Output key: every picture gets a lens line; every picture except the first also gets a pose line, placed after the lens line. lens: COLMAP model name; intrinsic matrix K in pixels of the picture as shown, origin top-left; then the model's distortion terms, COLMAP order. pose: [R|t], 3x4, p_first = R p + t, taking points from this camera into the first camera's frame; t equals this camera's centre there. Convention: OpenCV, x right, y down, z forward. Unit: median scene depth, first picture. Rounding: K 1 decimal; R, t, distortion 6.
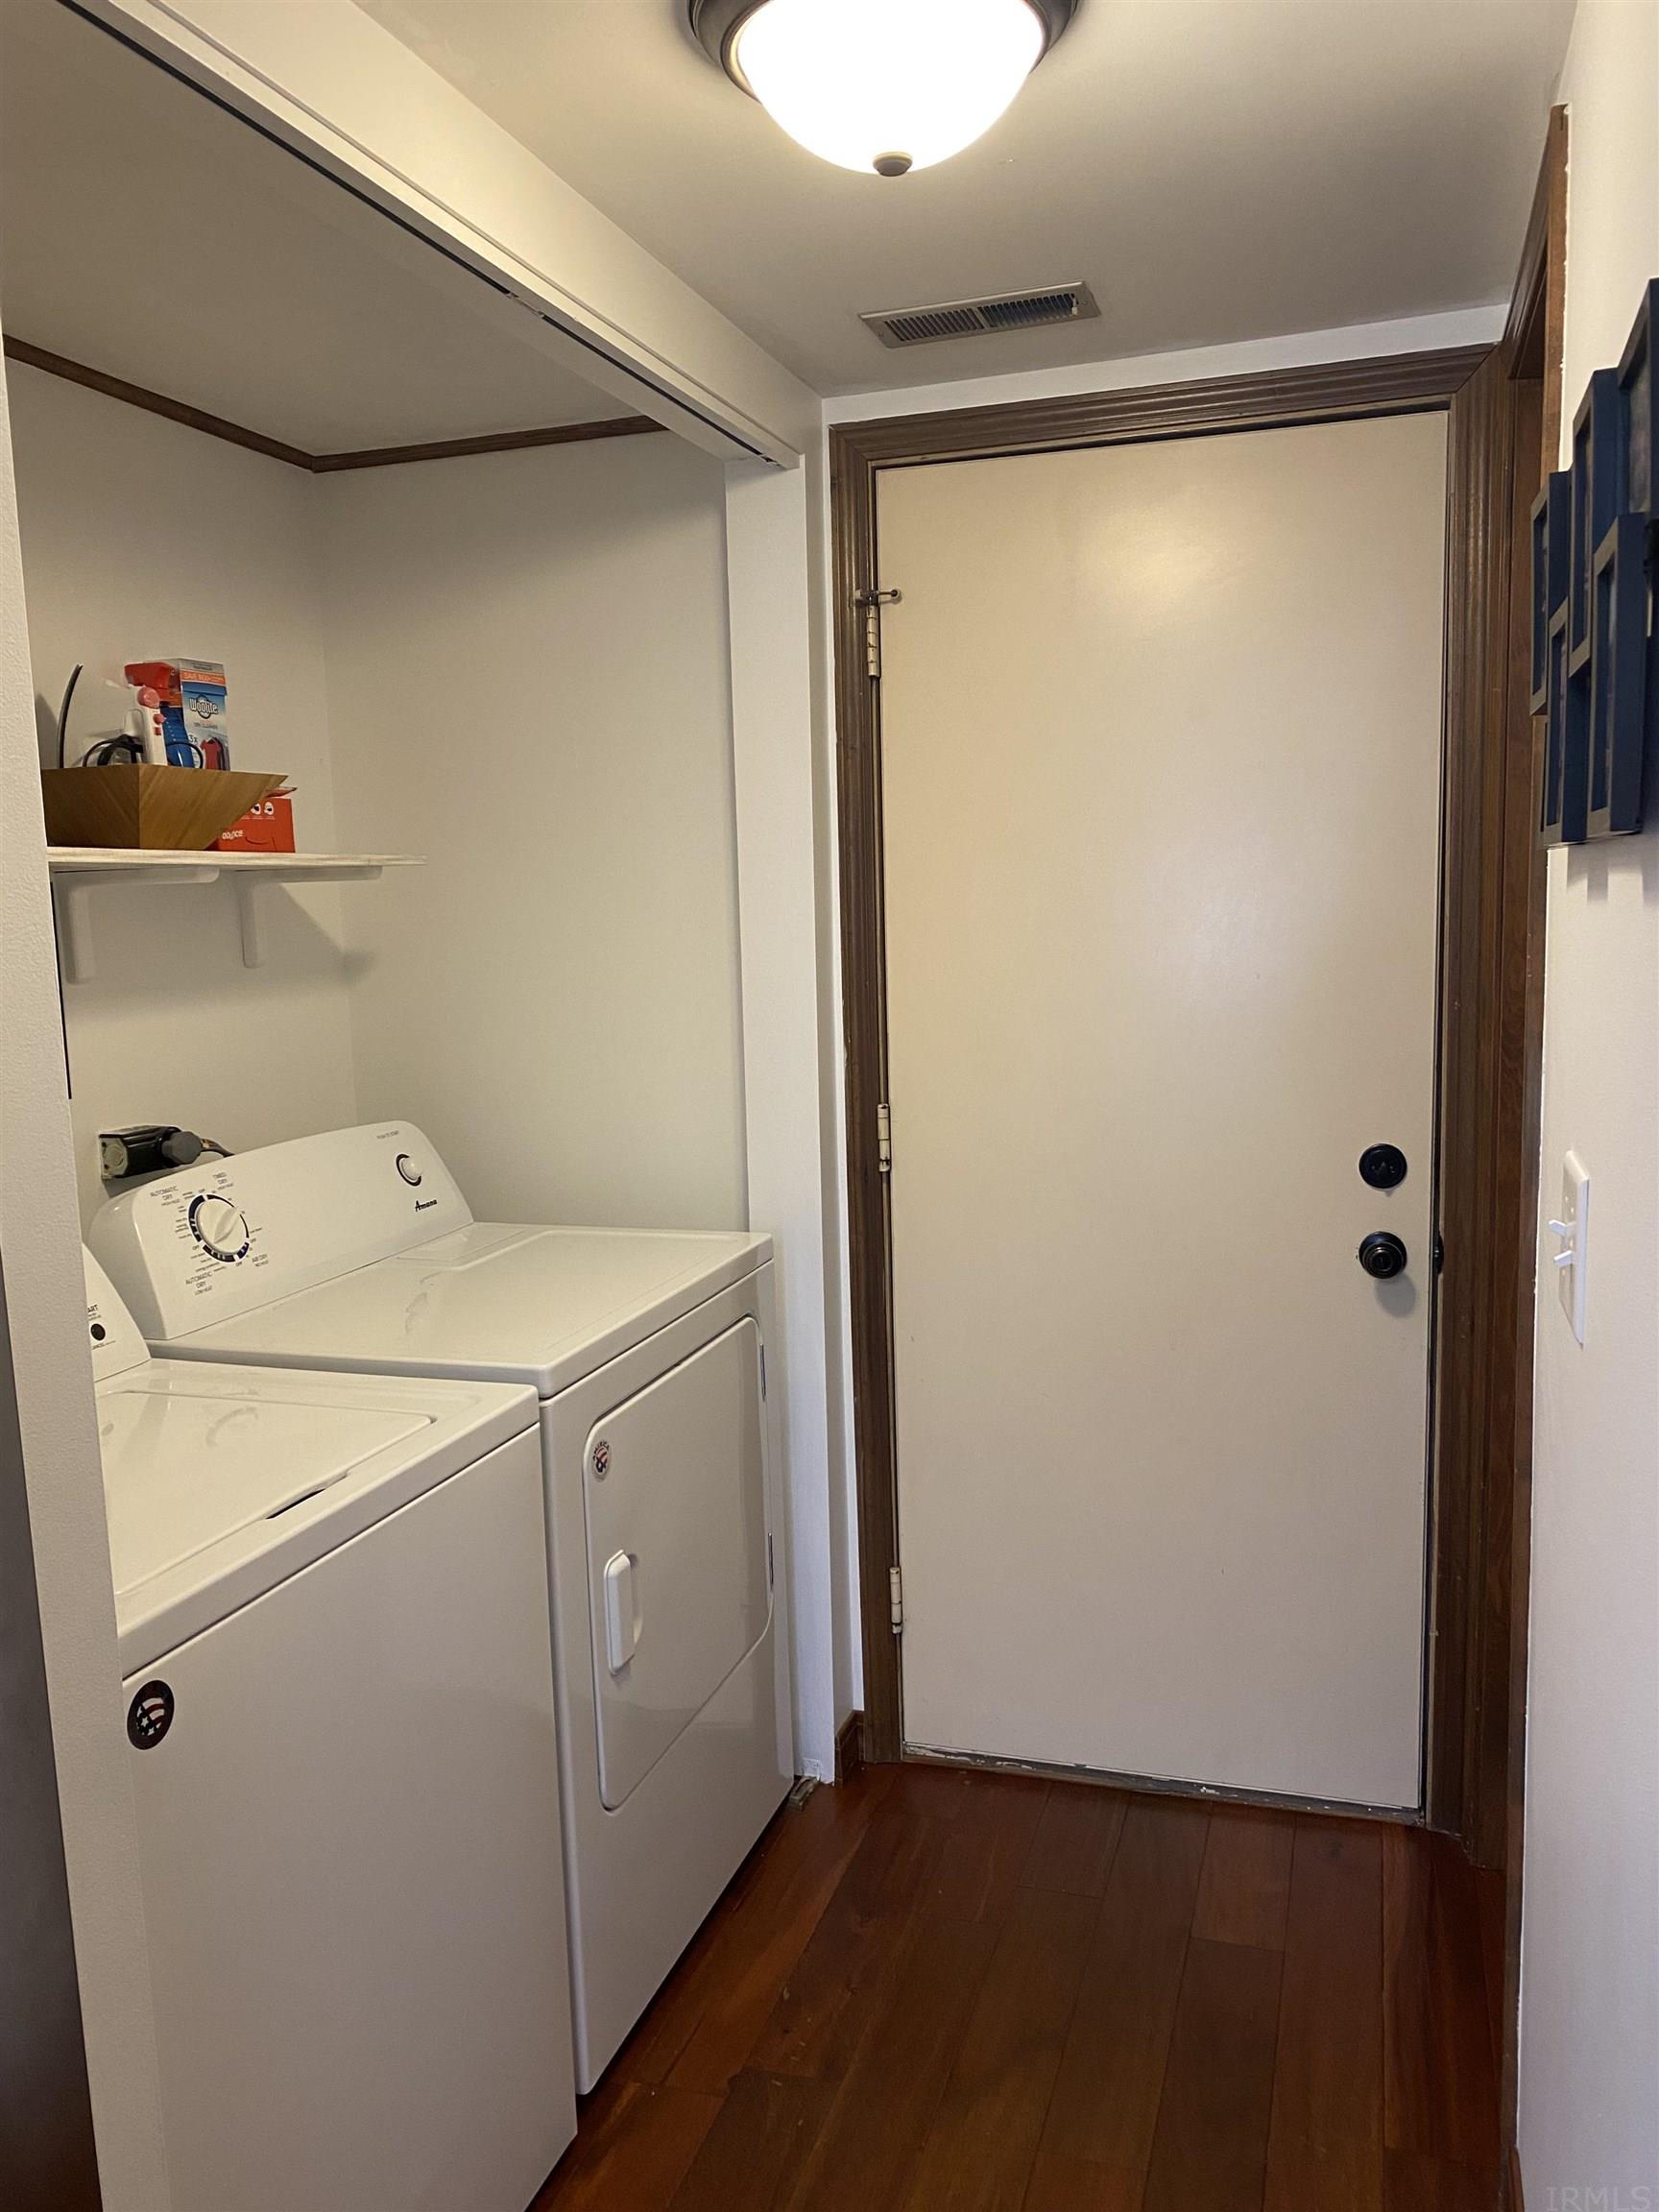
lens RADIAL K [[1685.2, 0, 833.5], [0, 1685.2, 1128.8], [0, 0, 1]] dist [0.048703, -0.051806]
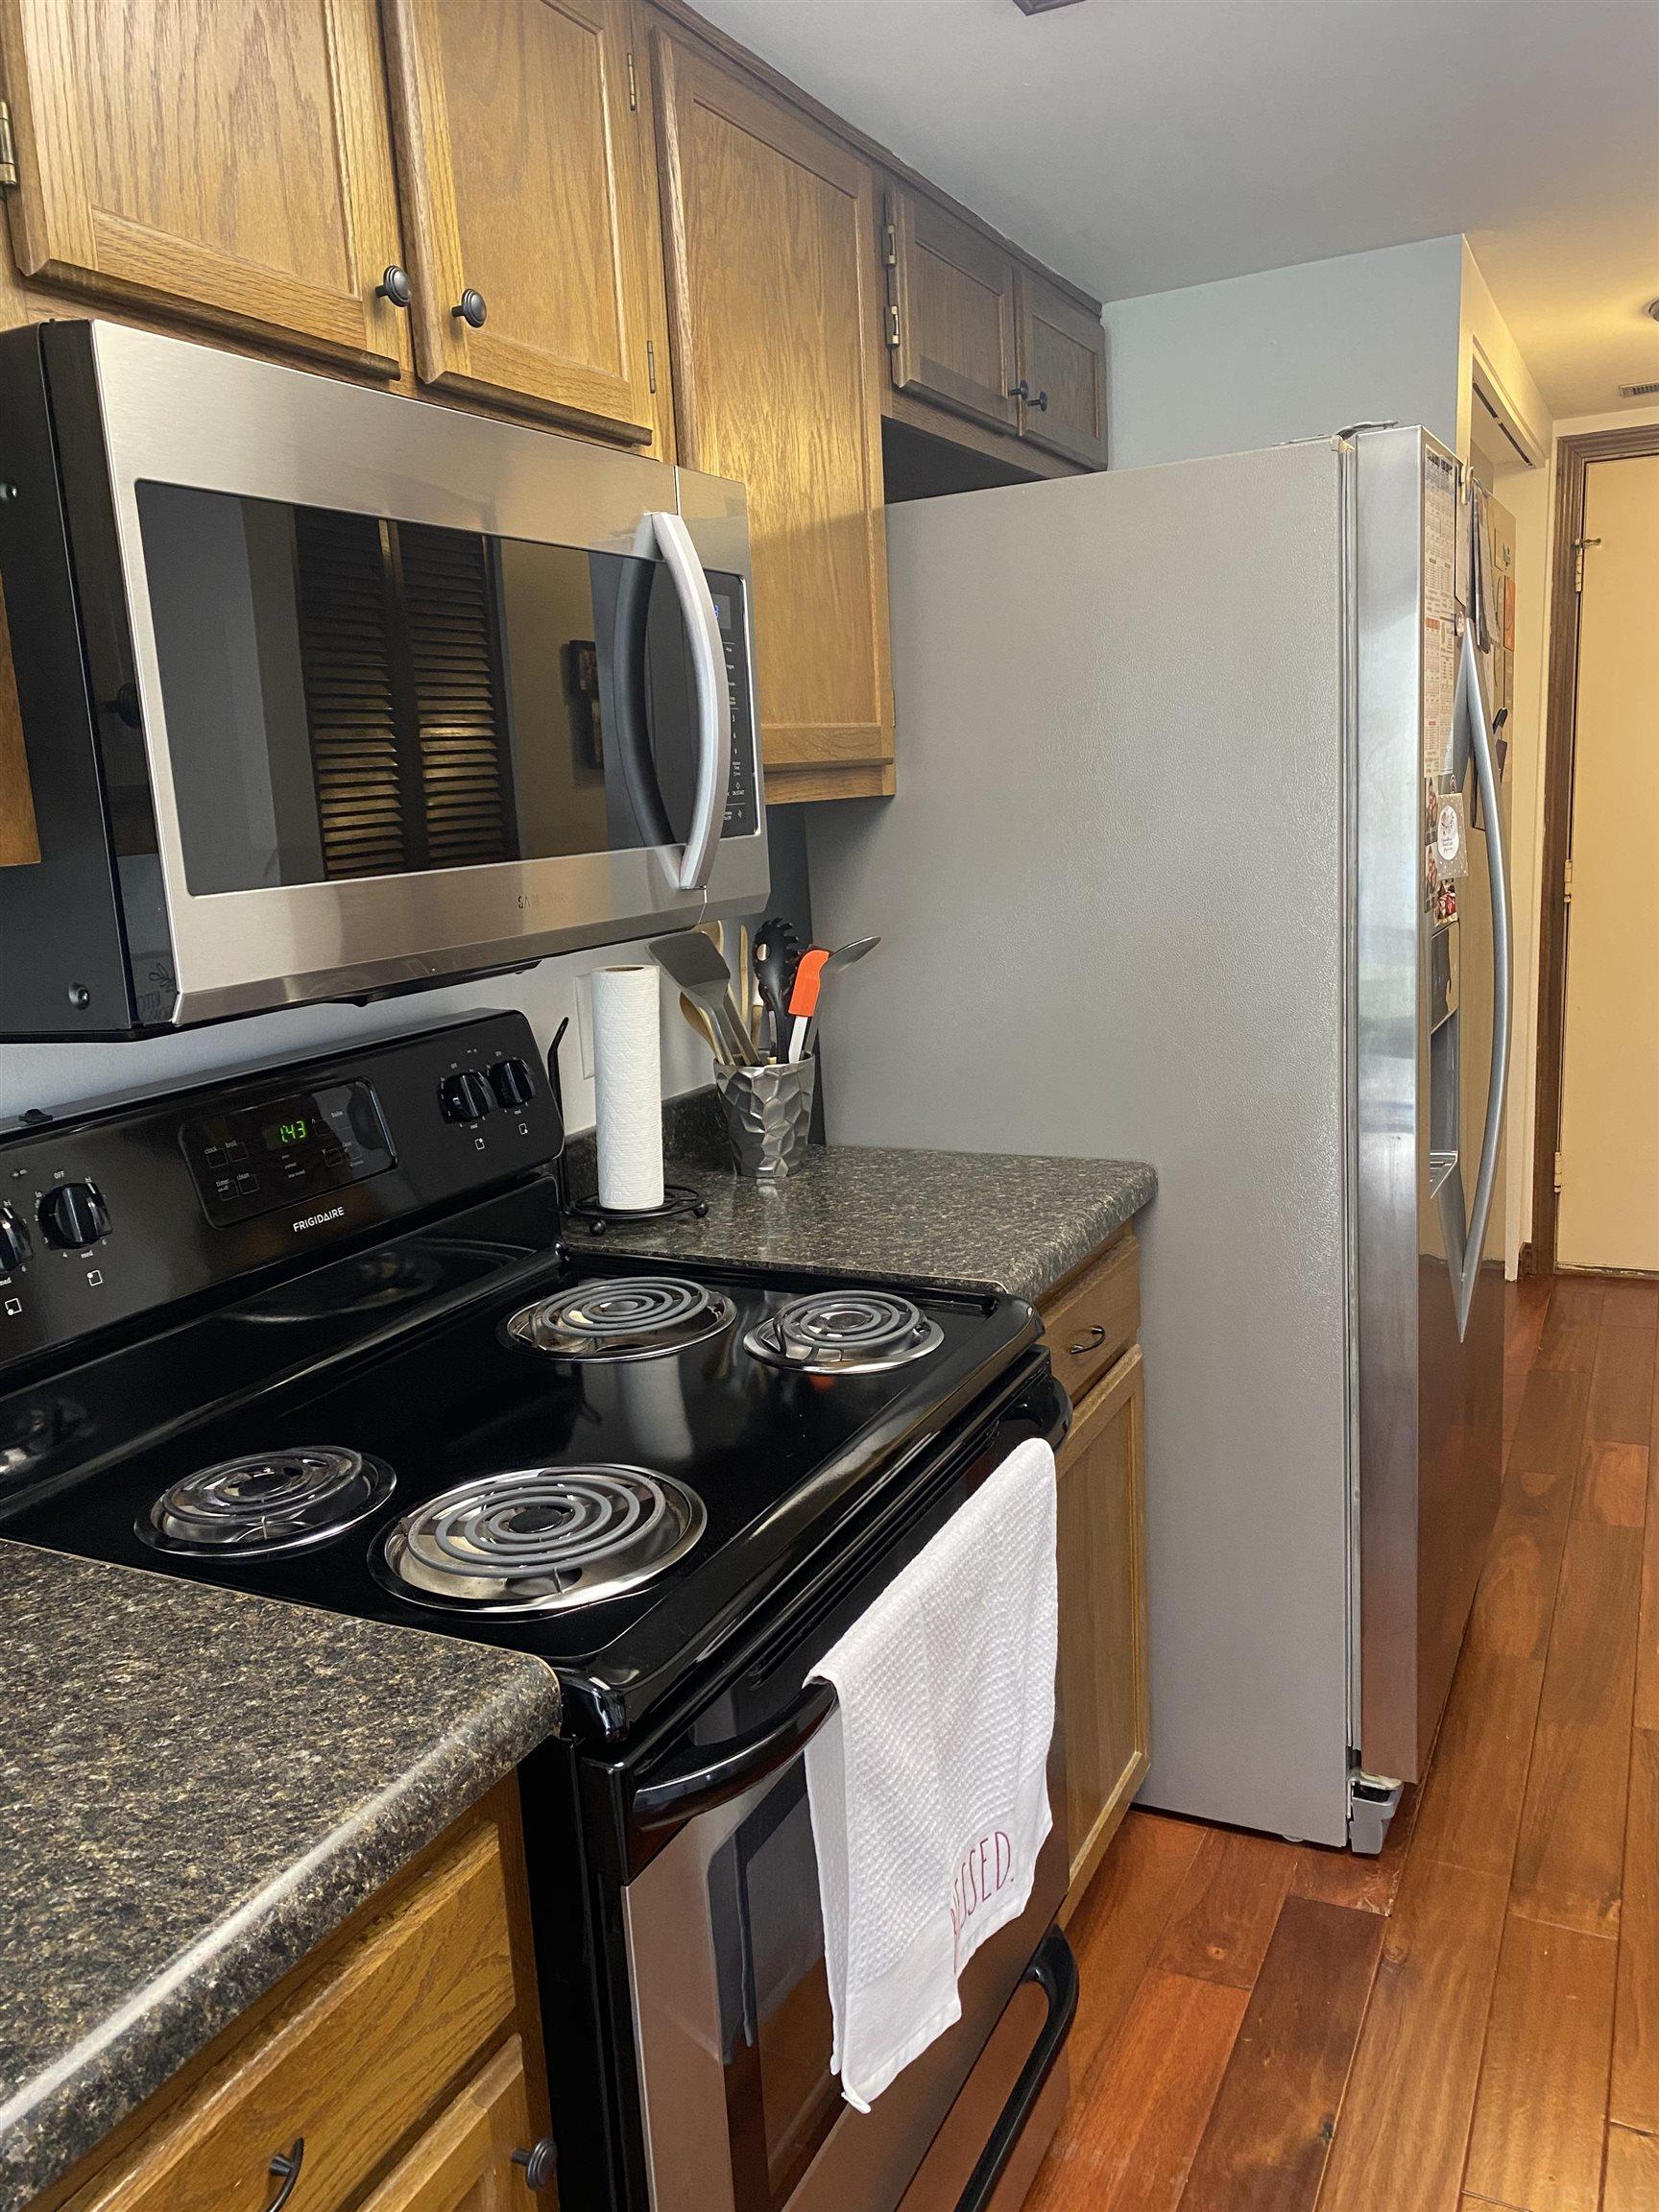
lens RADIAL K [[1685.2, 0, 843.3], [0, 1685.2, 1121.0], [0, 0, 1]] dist [0.048703, -0.051806]
pose [[0.988425, 0.007059, -0.151543, -0.422313], [0.003396, 0.997637, 0.068617, 0.124698], [0.151670, -0.068338, 0.986066, -0.751720]]
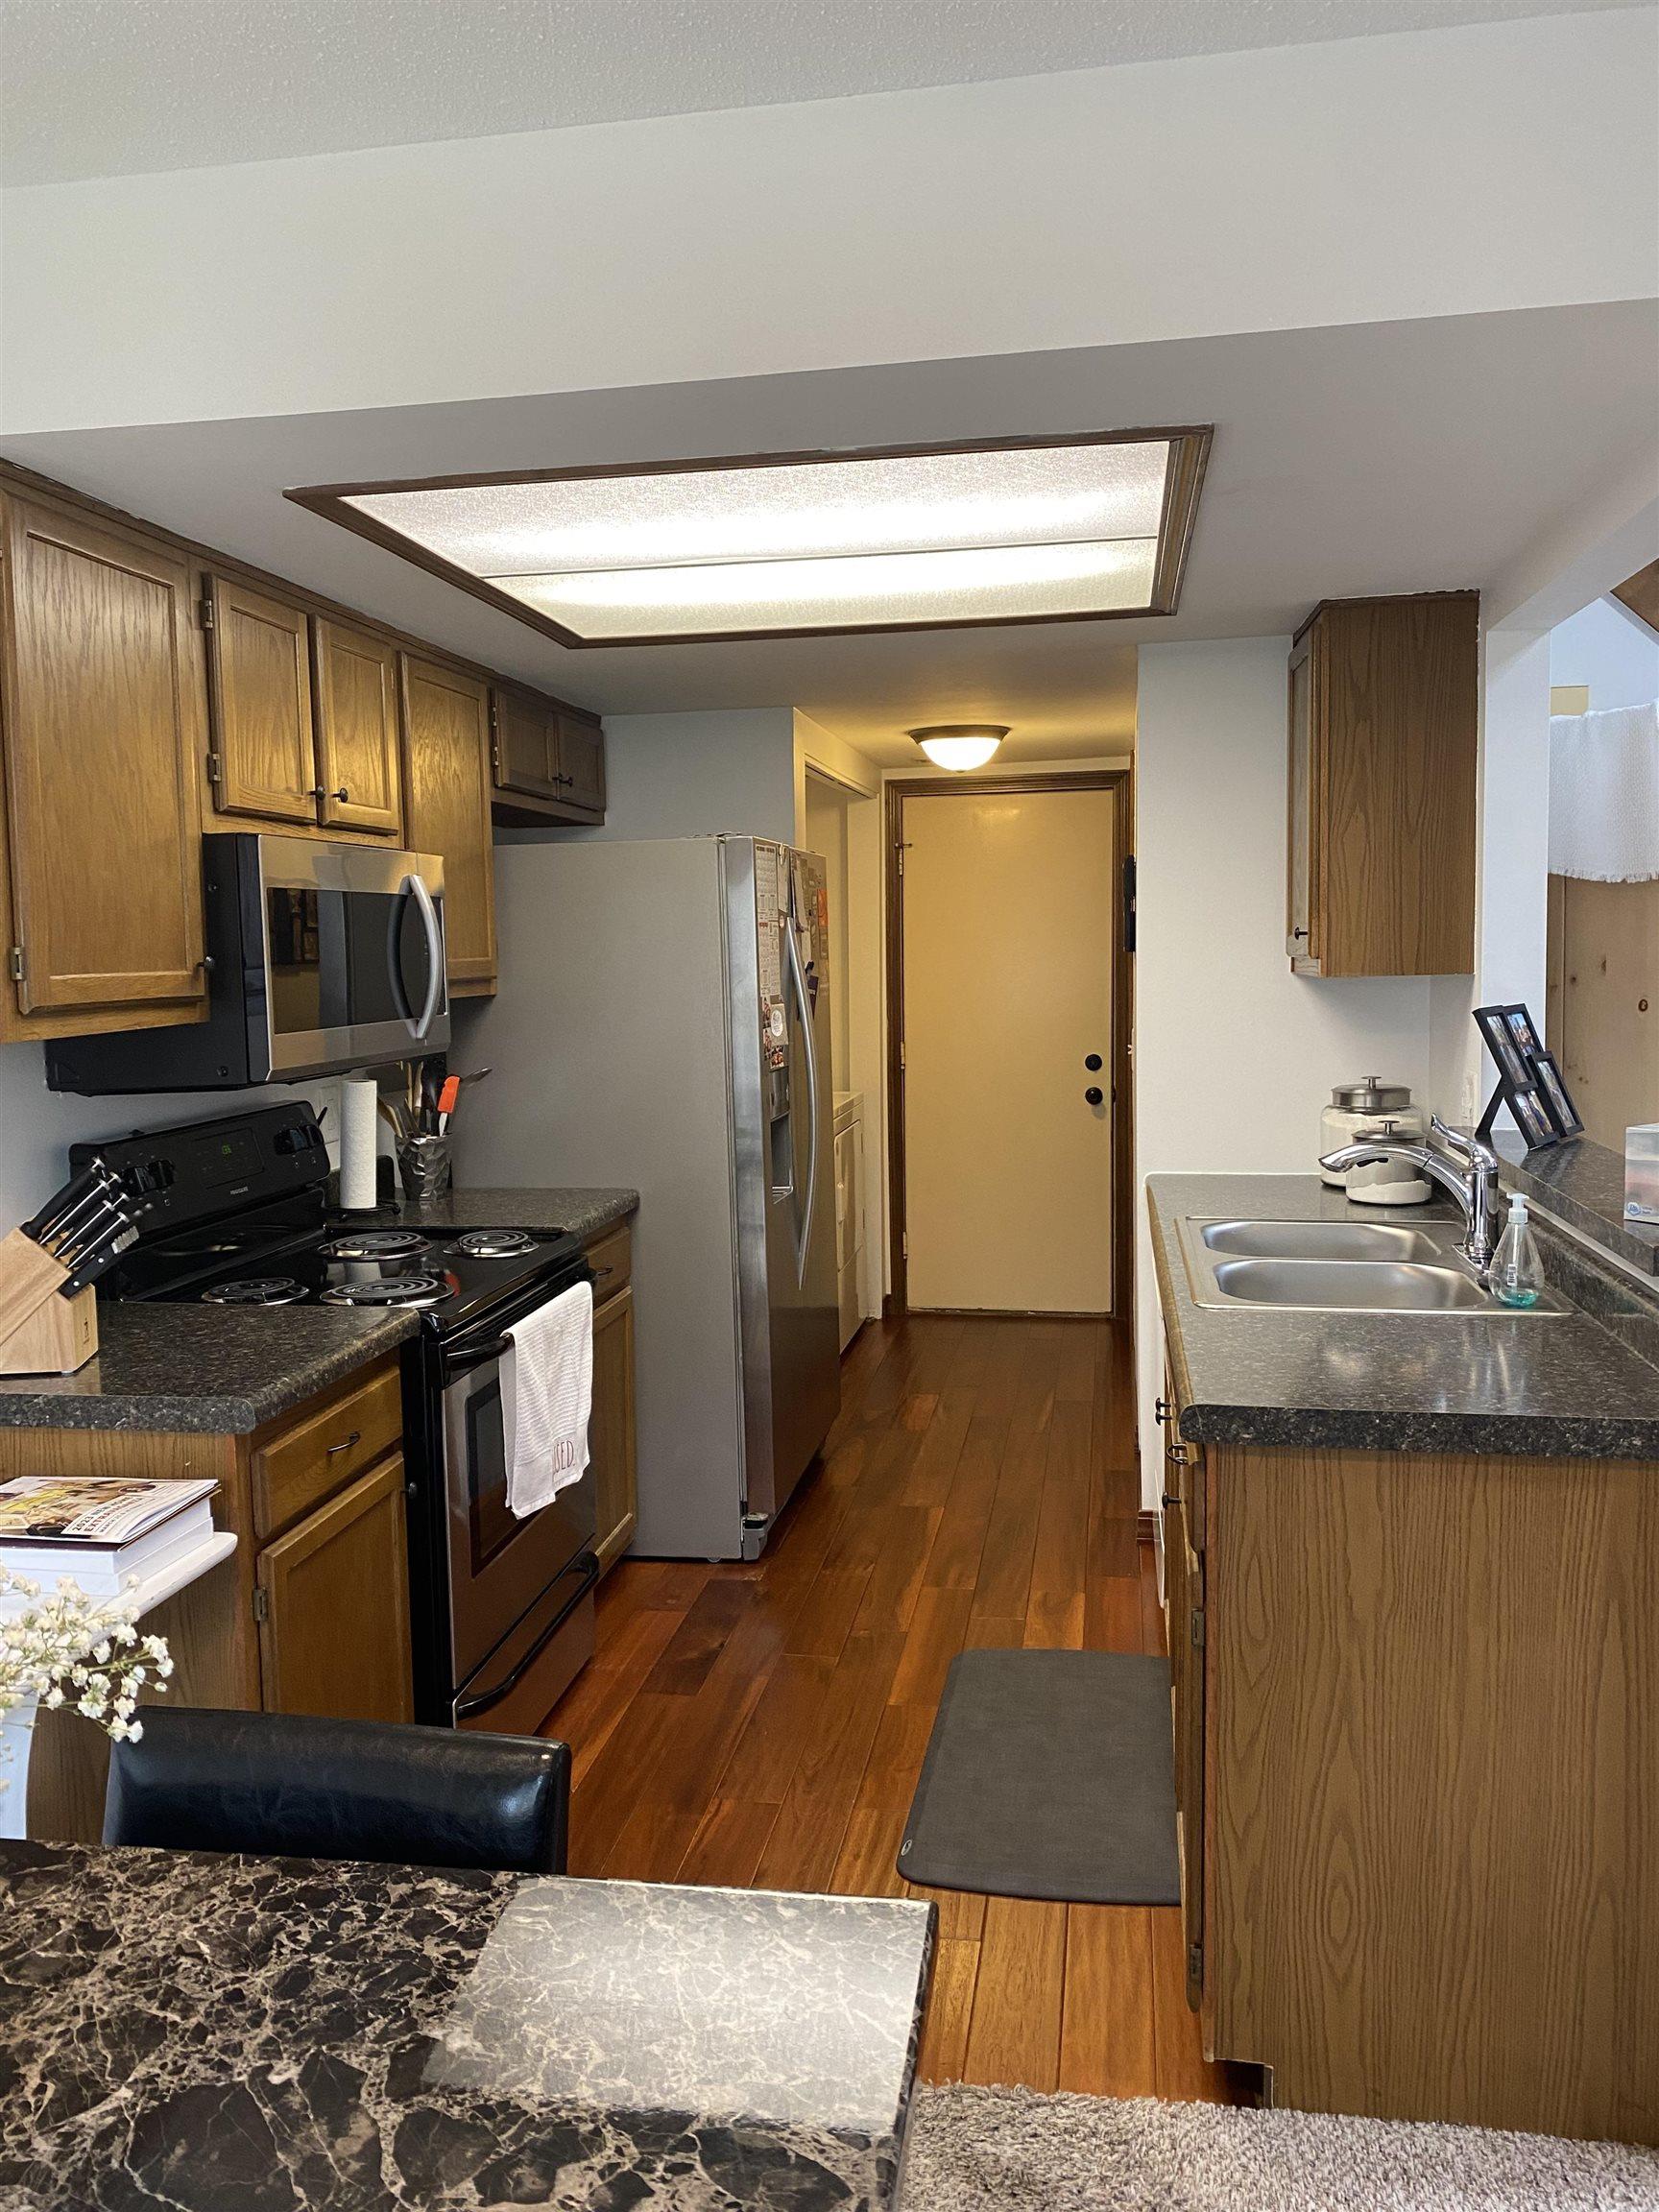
lens RADIAL K [[1685.2, 0, 835.8], [0, 1685.2, 1106.9], [0, 0, 1]] dist [0.048703, -0.051806]
pose [[0.990249, -0.001183, 0.139301, -0.432315], [0.007376, 0.999006, -0.043954, 0.197147], [-0.139111, 0.044552, 0.989274, -1.514220]]
